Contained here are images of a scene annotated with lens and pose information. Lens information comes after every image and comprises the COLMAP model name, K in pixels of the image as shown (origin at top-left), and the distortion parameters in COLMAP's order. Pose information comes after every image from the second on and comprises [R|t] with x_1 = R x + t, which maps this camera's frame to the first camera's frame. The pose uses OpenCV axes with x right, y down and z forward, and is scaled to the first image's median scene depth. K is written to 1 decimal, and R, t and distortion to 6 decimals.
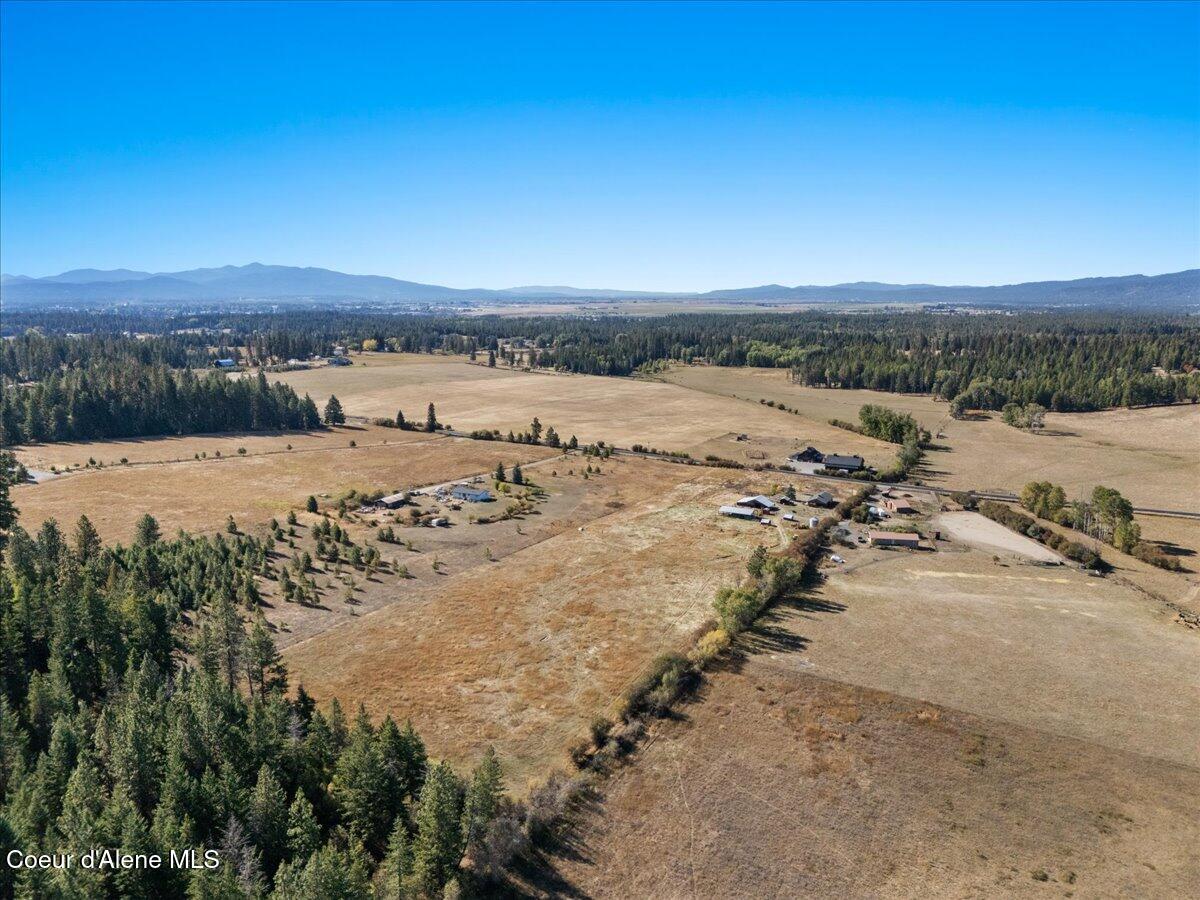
lens RADIAL K [[878.3, 0, 604.2], [0, 878.3, 451.1], [0, 0, 1]] dist [0.090542, -0.081685]
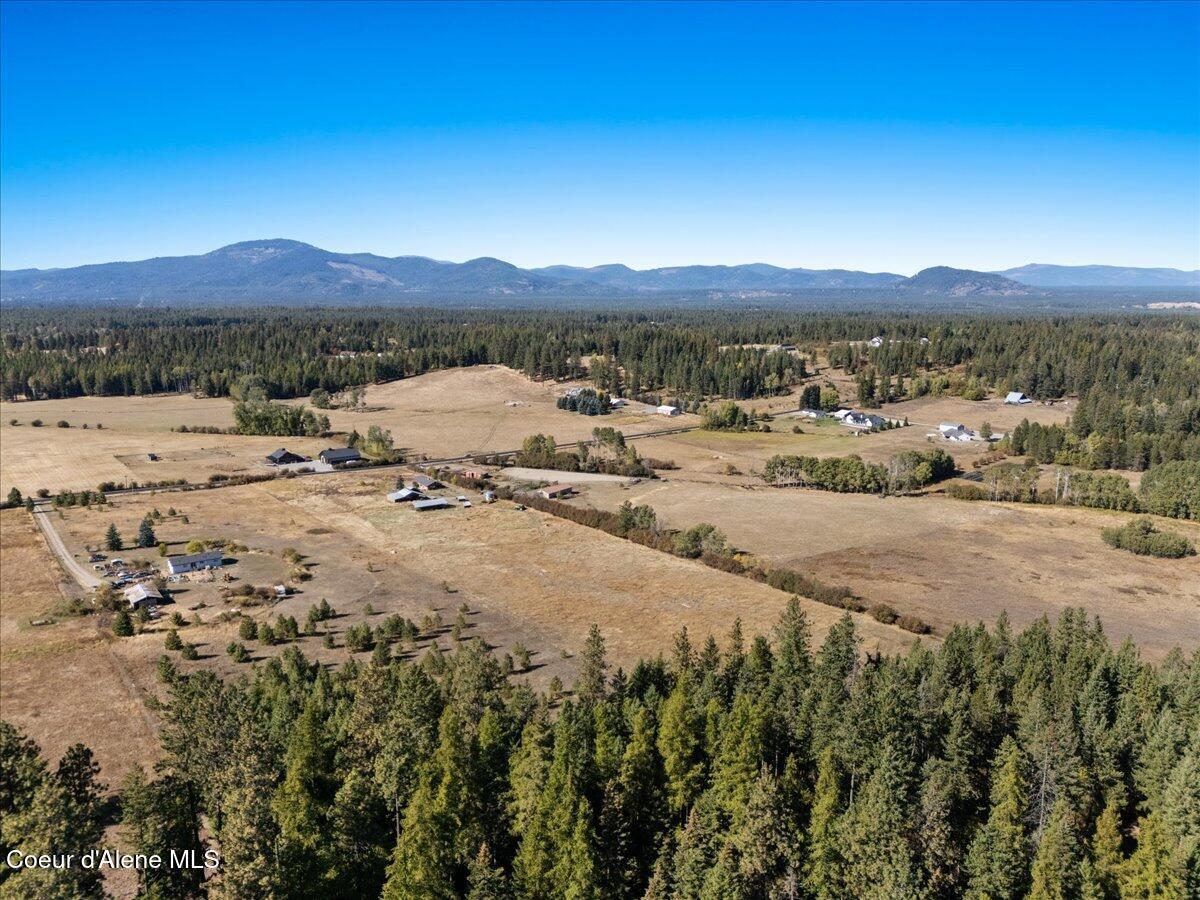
lens RADIAL K [[870.3, 0, 604.9], [0, 870.3, 450.5], [0, 0, 1]] dist [0.070469, -0.075364]
pose [[0.455984, -0.167037, 0.874172, -0.388356], [0.159558, 0.981658, 0.104347, -0.040578], [-0.875568, 0.091900, 0.474273, 0.207847]]
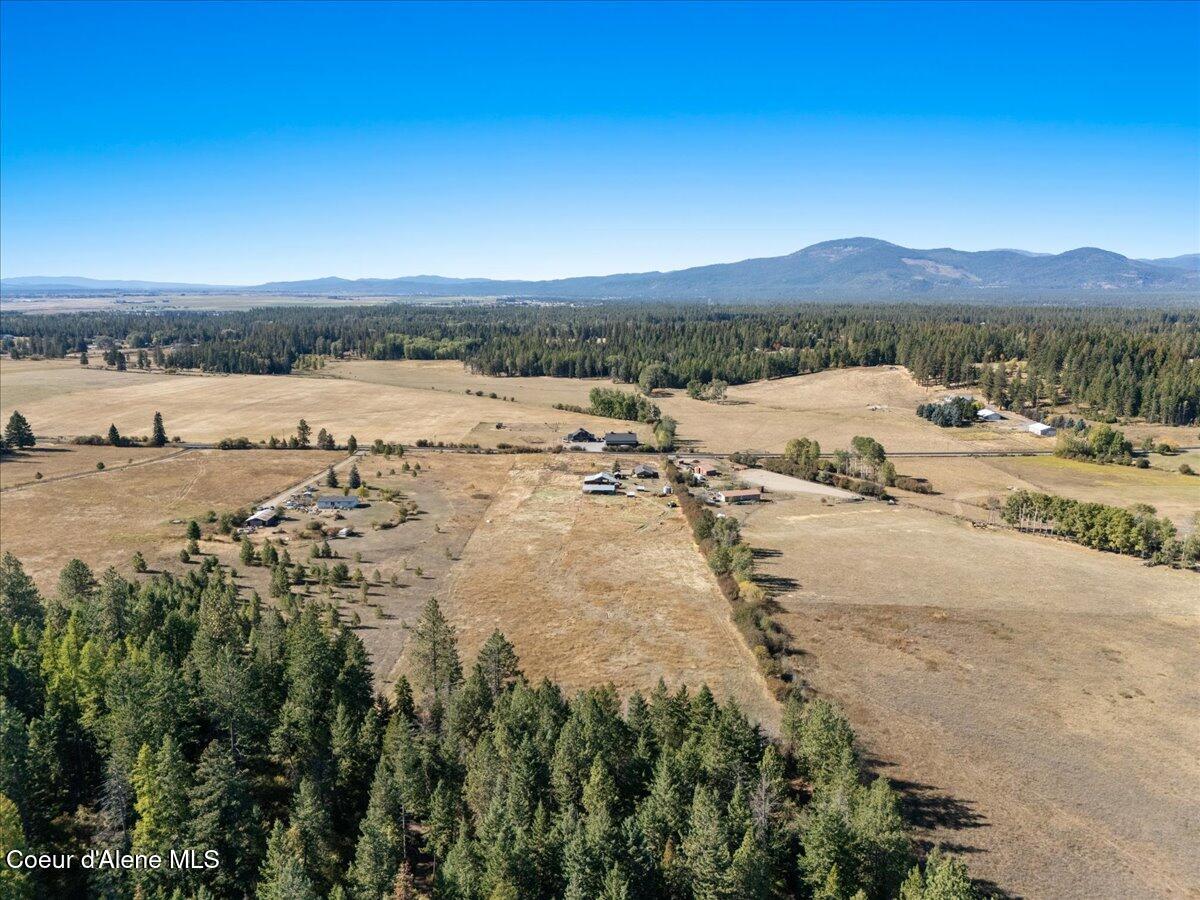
lens RADIAL K [[878.3, 0, 604.2], [0, 878.3, 451.1], [0, 0, 1]] dist [0.090542, -0.081685]
pose [[0.890353, -0.089268, 0.446434, -0.193954], [0.085884, 0.995916, 0.027856, -0.003940], [-0.447097, 0.013540, 0.894383, 0.027160]]
